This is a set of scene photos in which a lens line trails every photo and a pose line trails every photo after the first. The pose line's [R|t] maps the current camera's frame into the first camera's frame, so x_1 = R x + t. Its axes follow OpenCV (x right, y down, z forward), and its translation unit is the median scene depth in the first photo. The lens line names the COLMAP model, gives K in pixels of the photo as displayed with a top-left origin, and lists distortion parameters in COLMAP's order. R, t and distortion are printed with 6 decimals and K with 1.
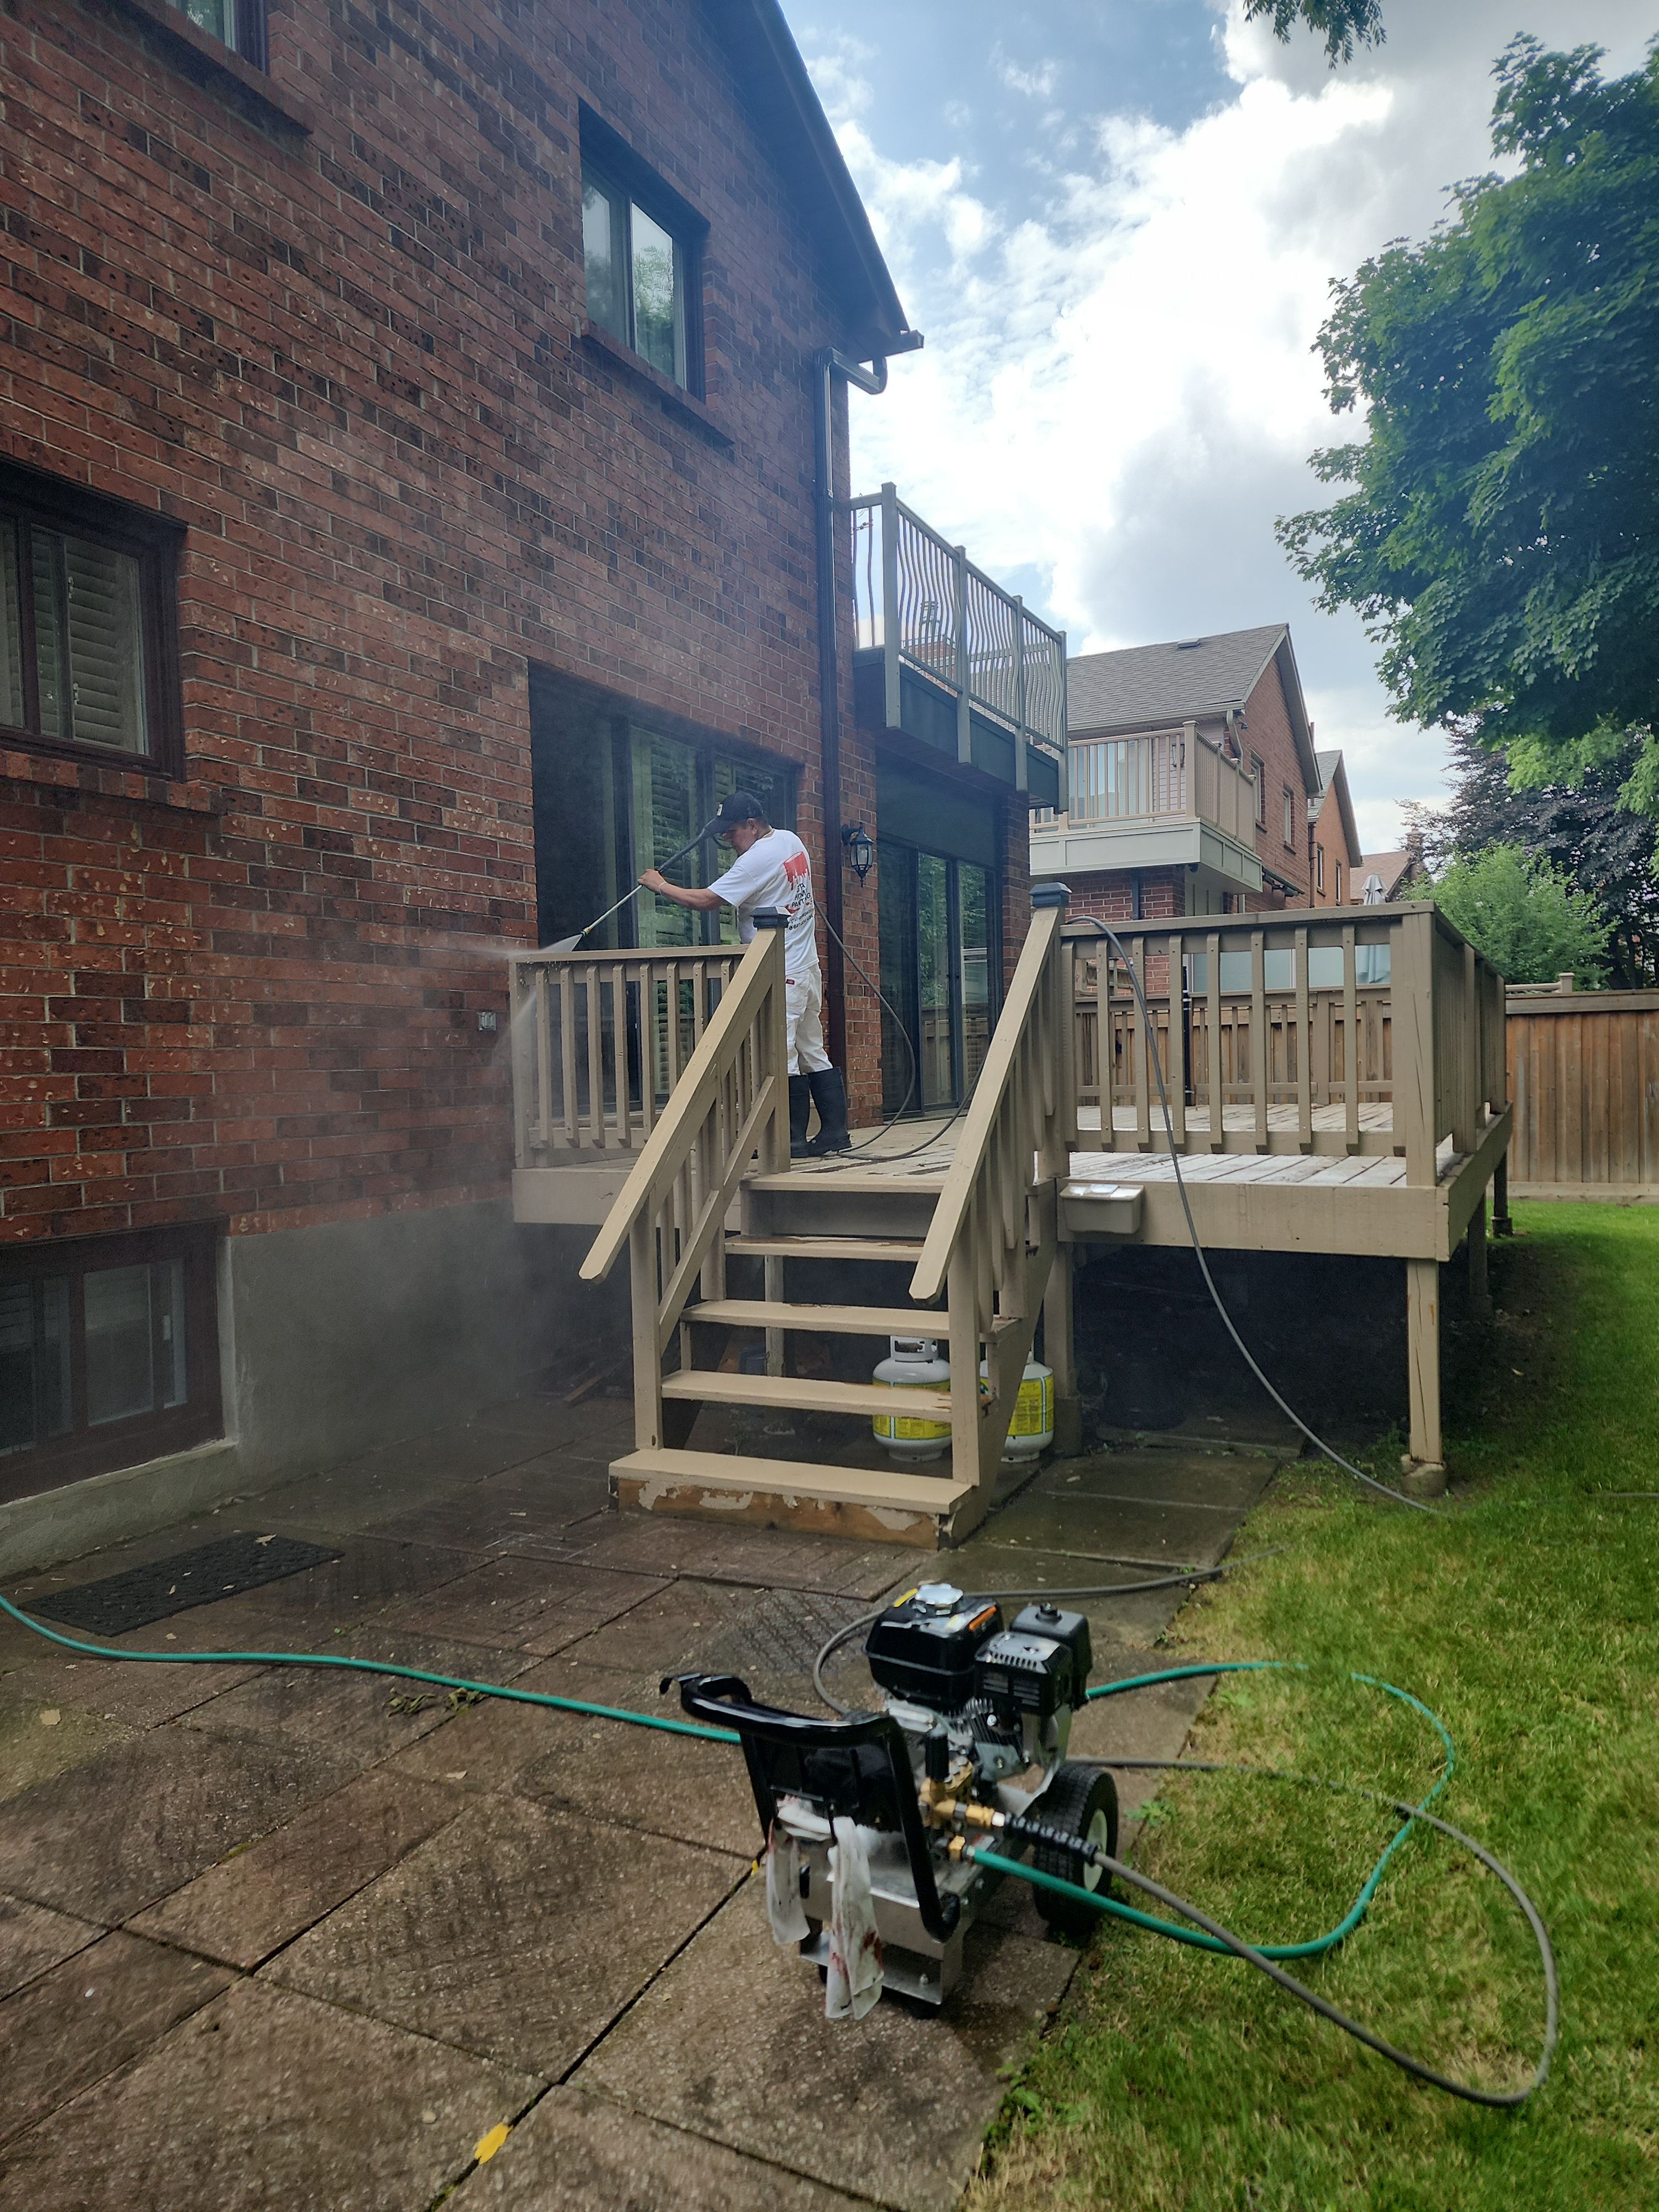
lens RADIAL K [[1471.9, 0, 848.1], [0, 1471.9, 1101.7], [0, 0, 1]] dist [0.064548, -0.057534]
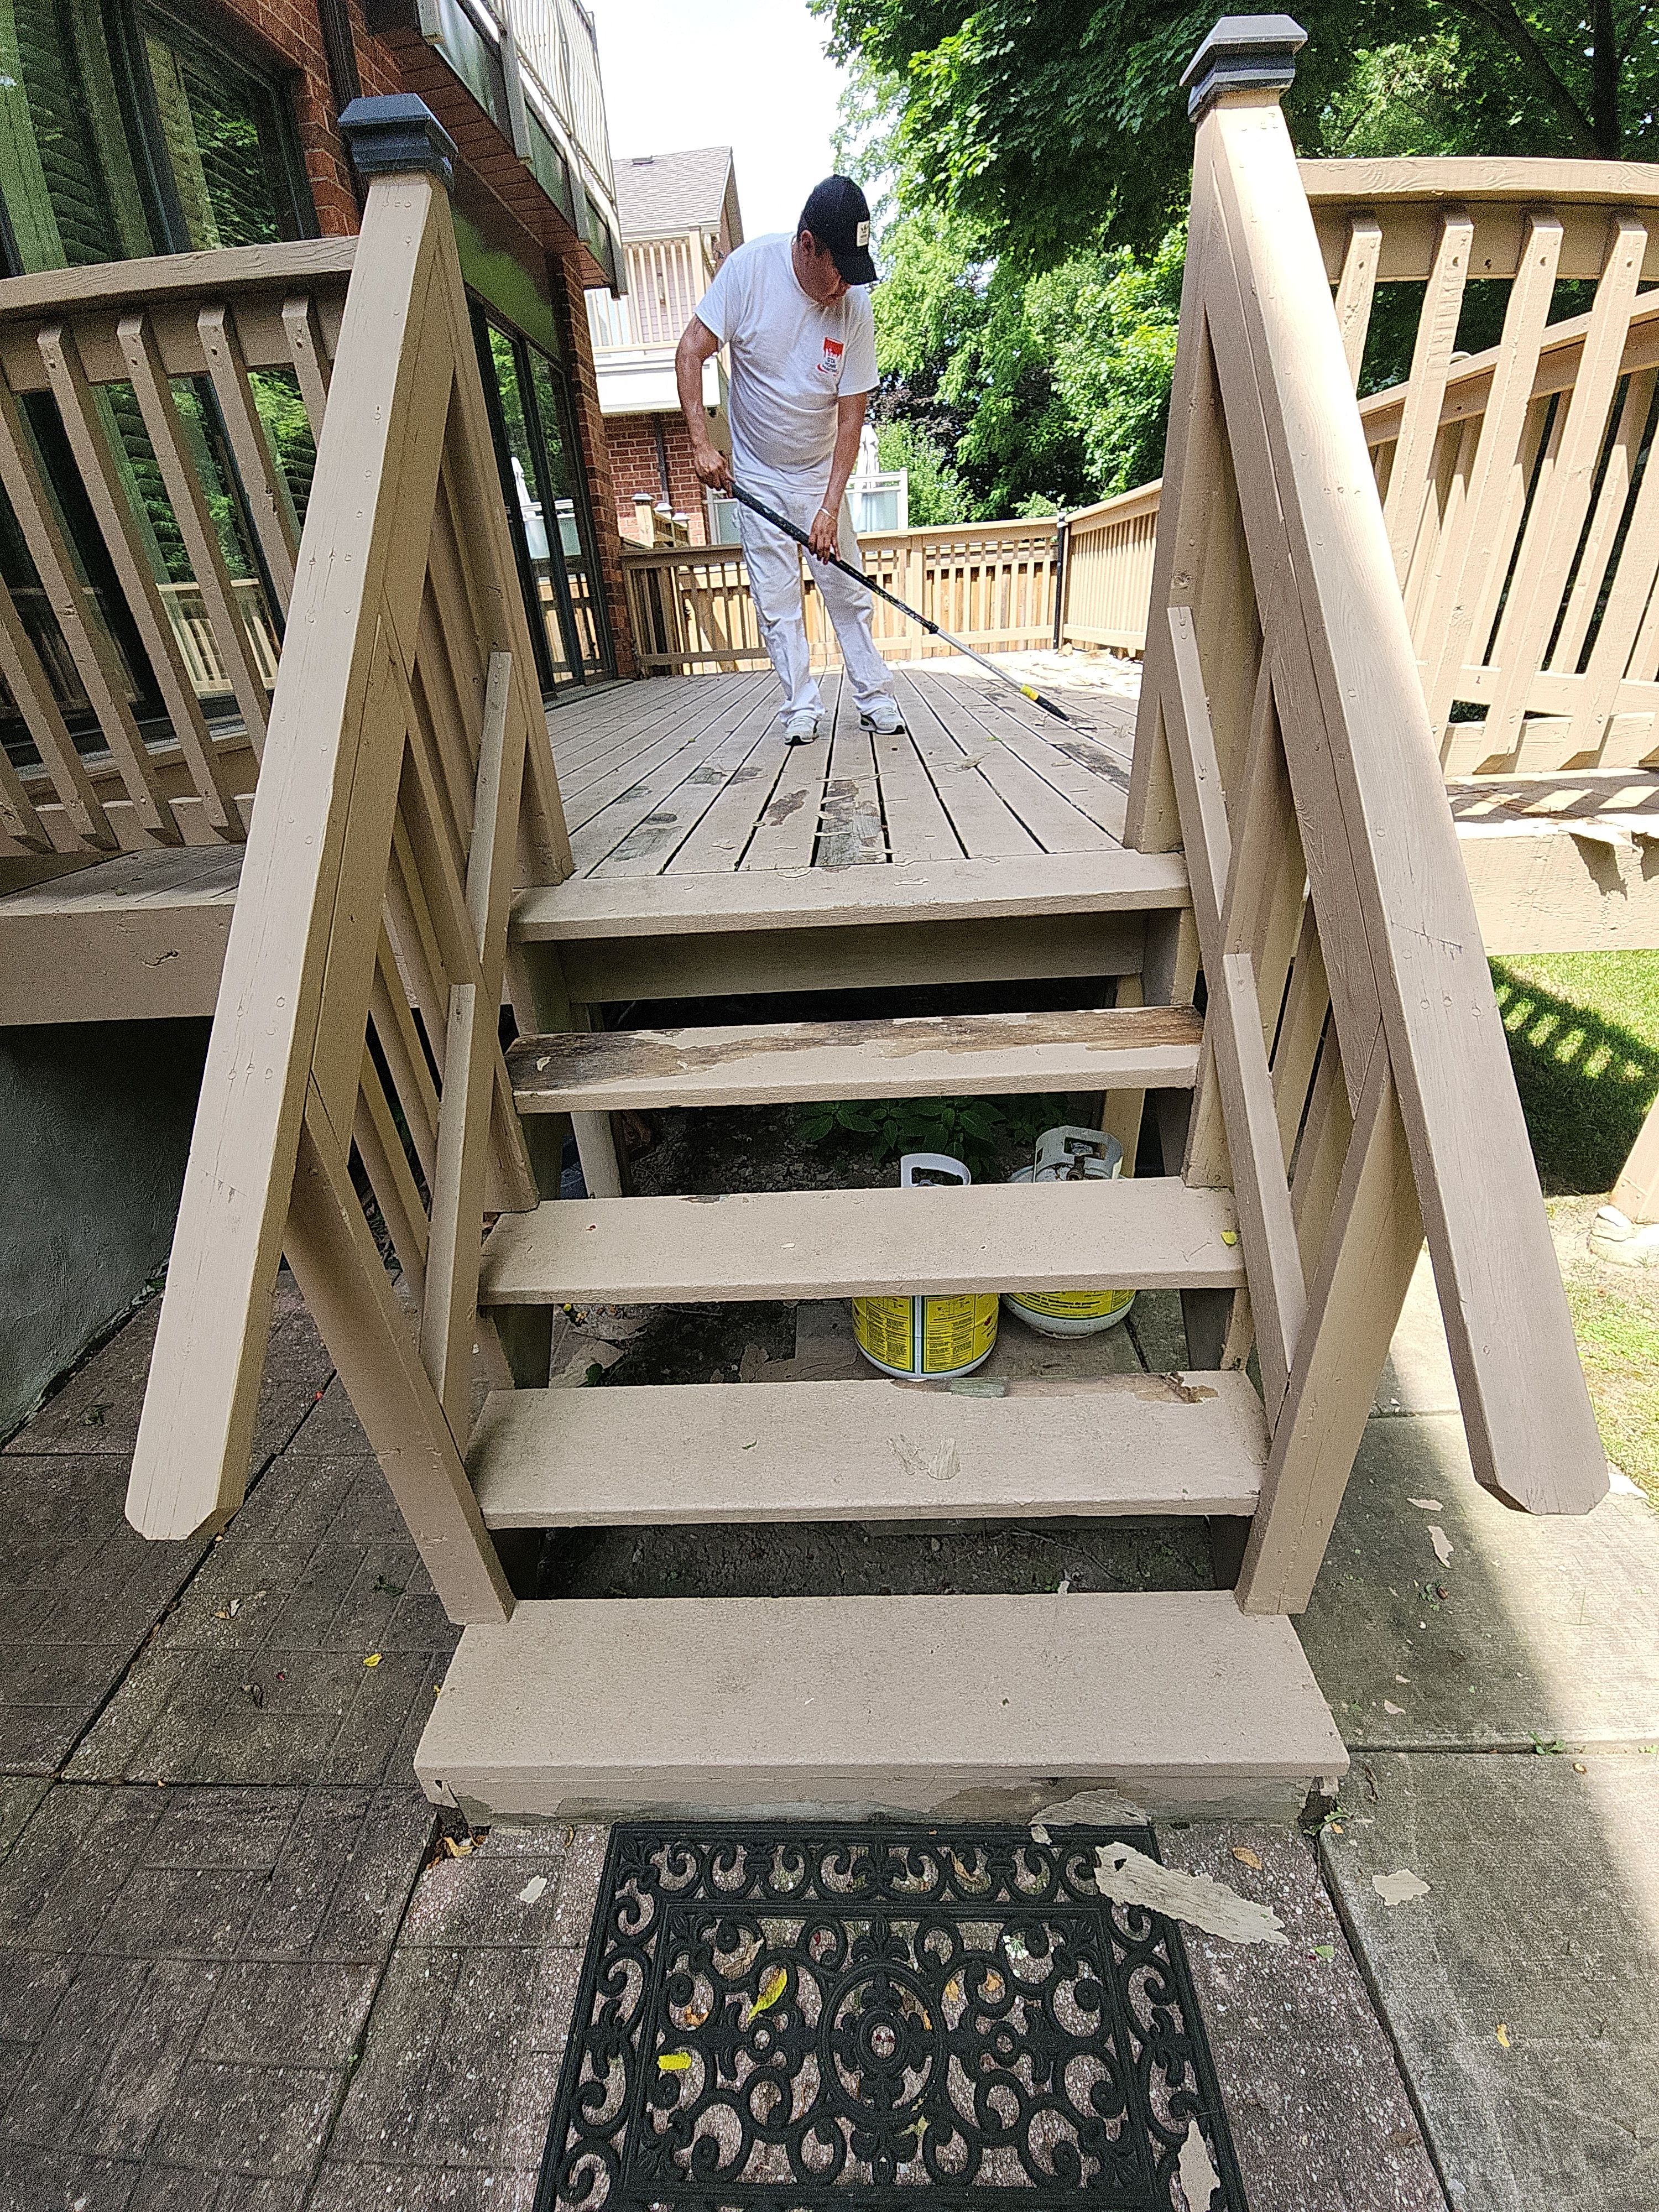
lens RADIAL K [[887.6, 0, 820.4], [0, 887.6, 1134.7], [0, 0, 1]] dist [0.021423, -0.019060]
pose [[0.915860, -0.234127, 0.326167, -0.095722], [0.051980, 0.874682, 0.481902, -0.009880], [-0.398119, -0.424401, 0.813256, 0.751949]]
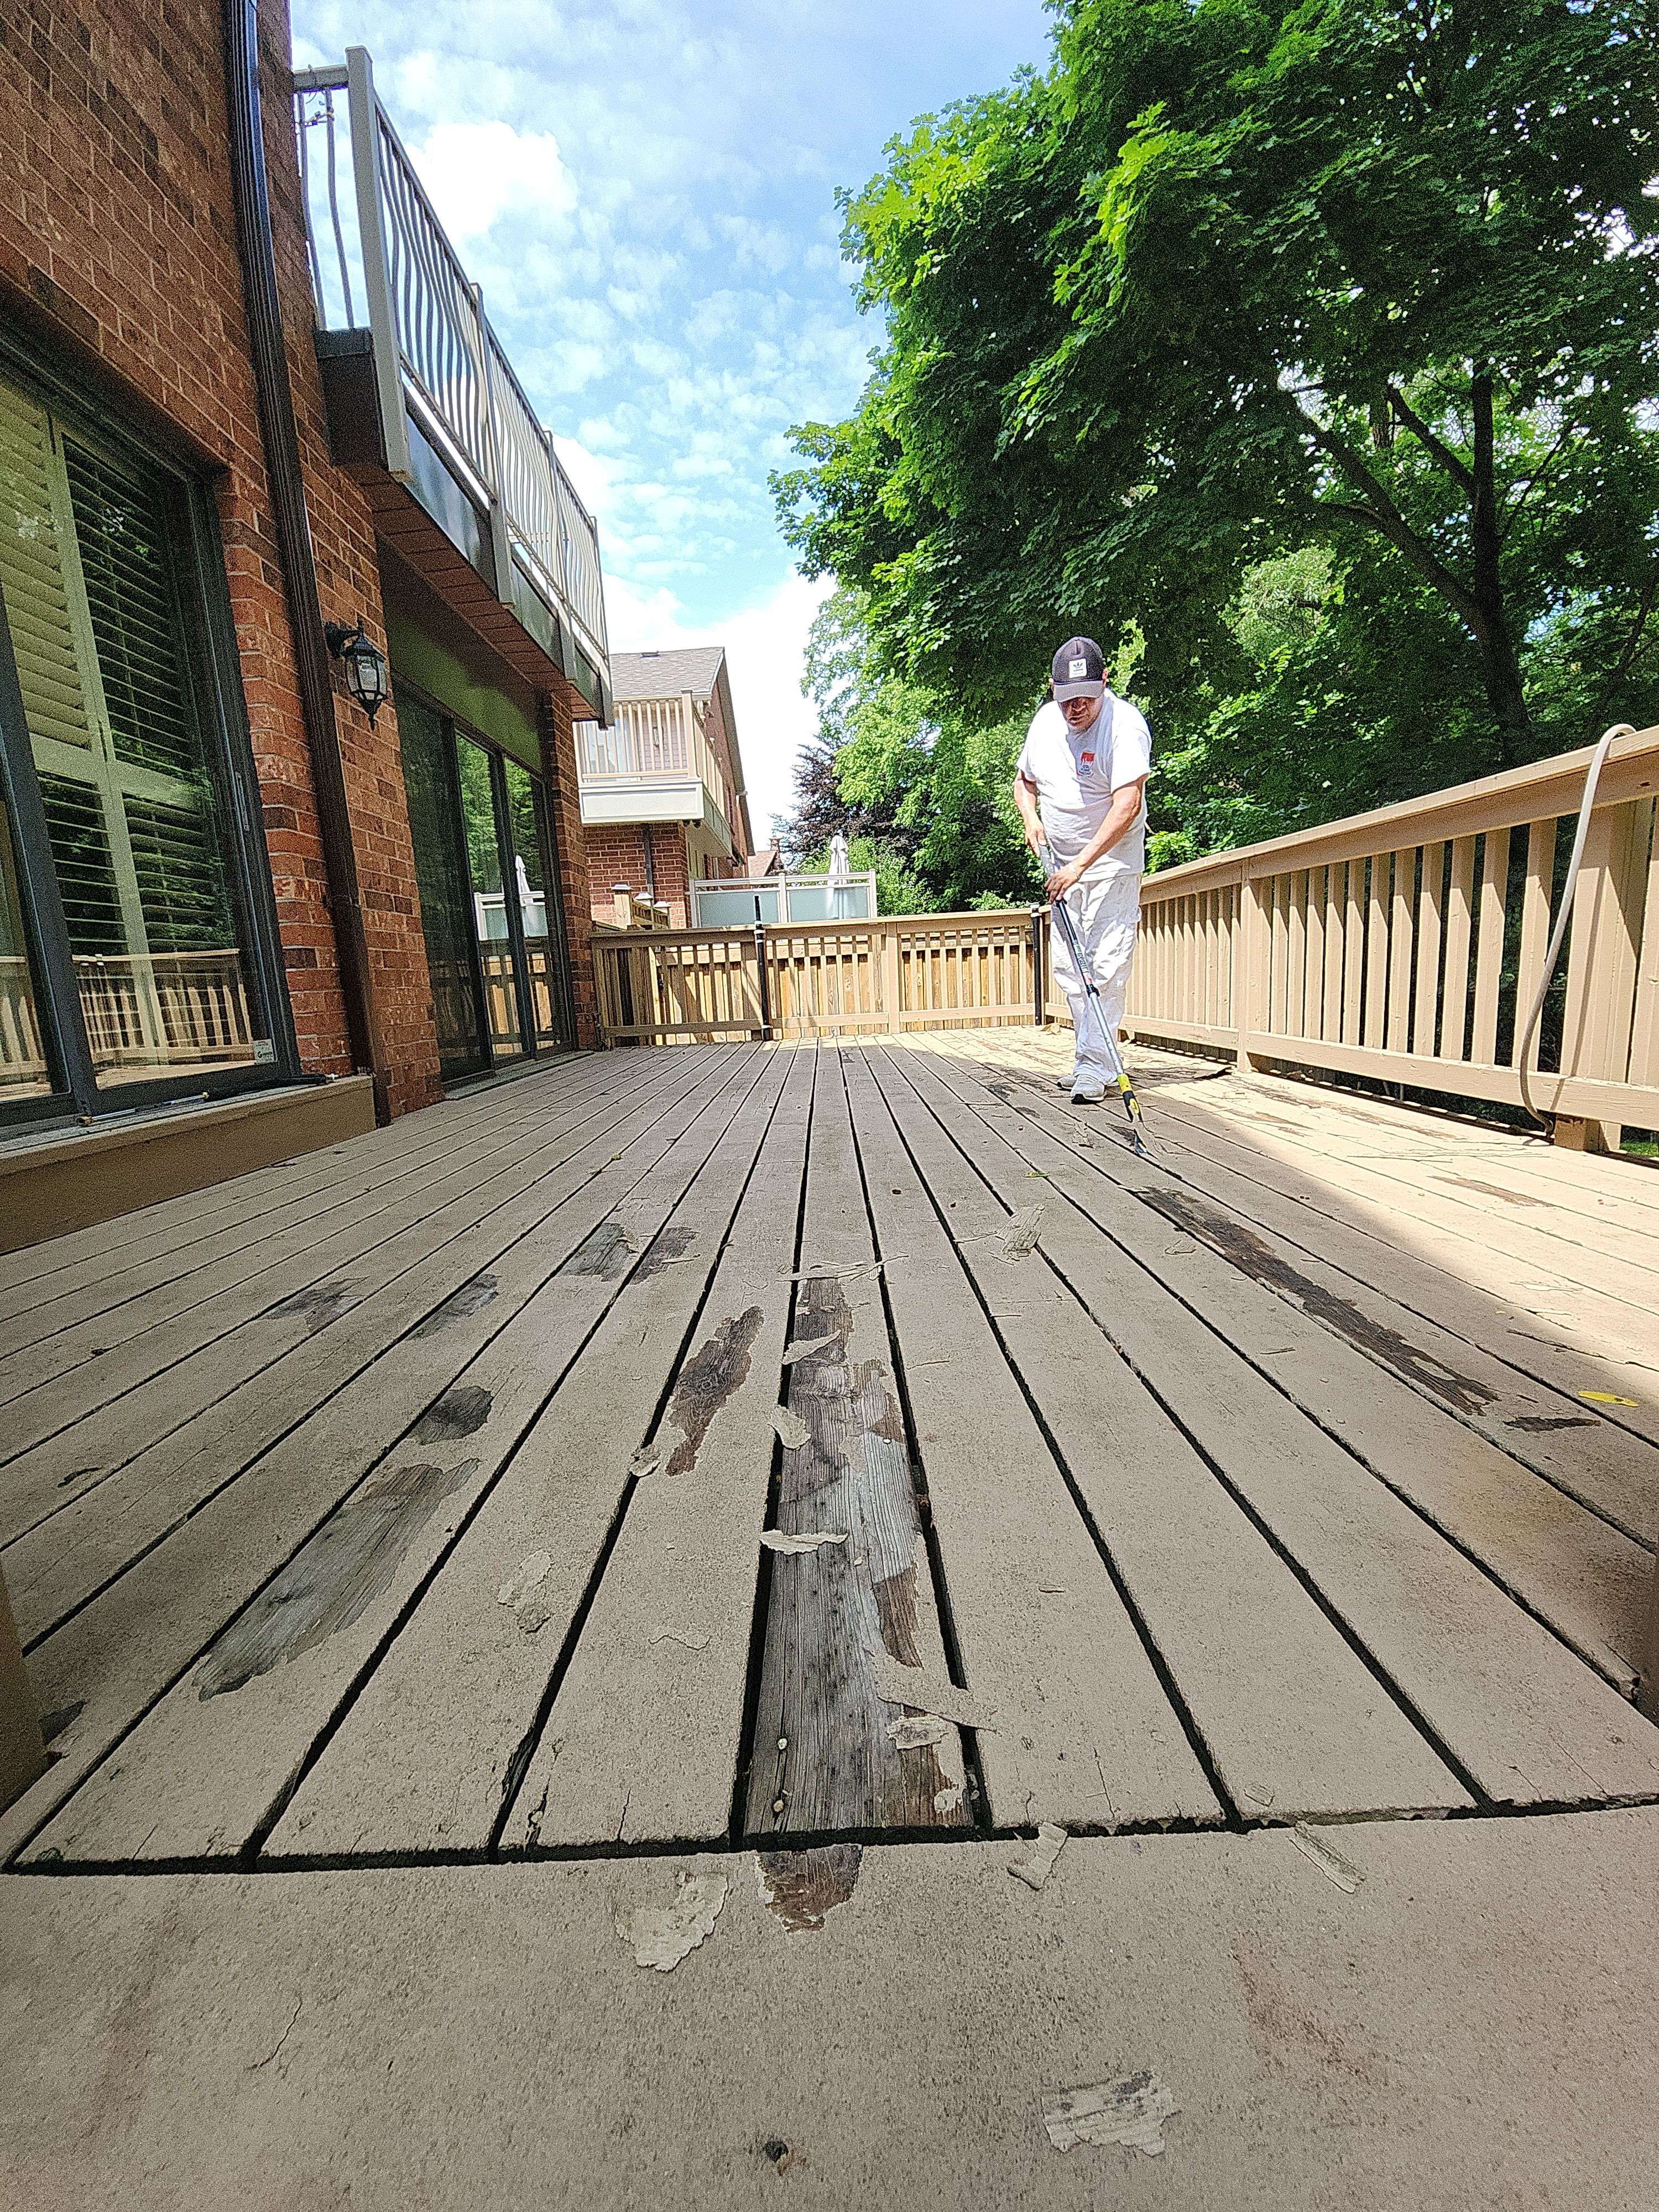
lens RADIAL K [[895.2, 0, 829.4], [0, 895.2, 1121.2], [0, 0, 1]] dist [0.001530, -0.000304]
pose [[0.901052, -0.097281, 0.422661, 0.007076], [0.043735, 0.989933, 0.134609, -0.034620], [-0.431501, -0.102805, 0.896235, 0.976105]]
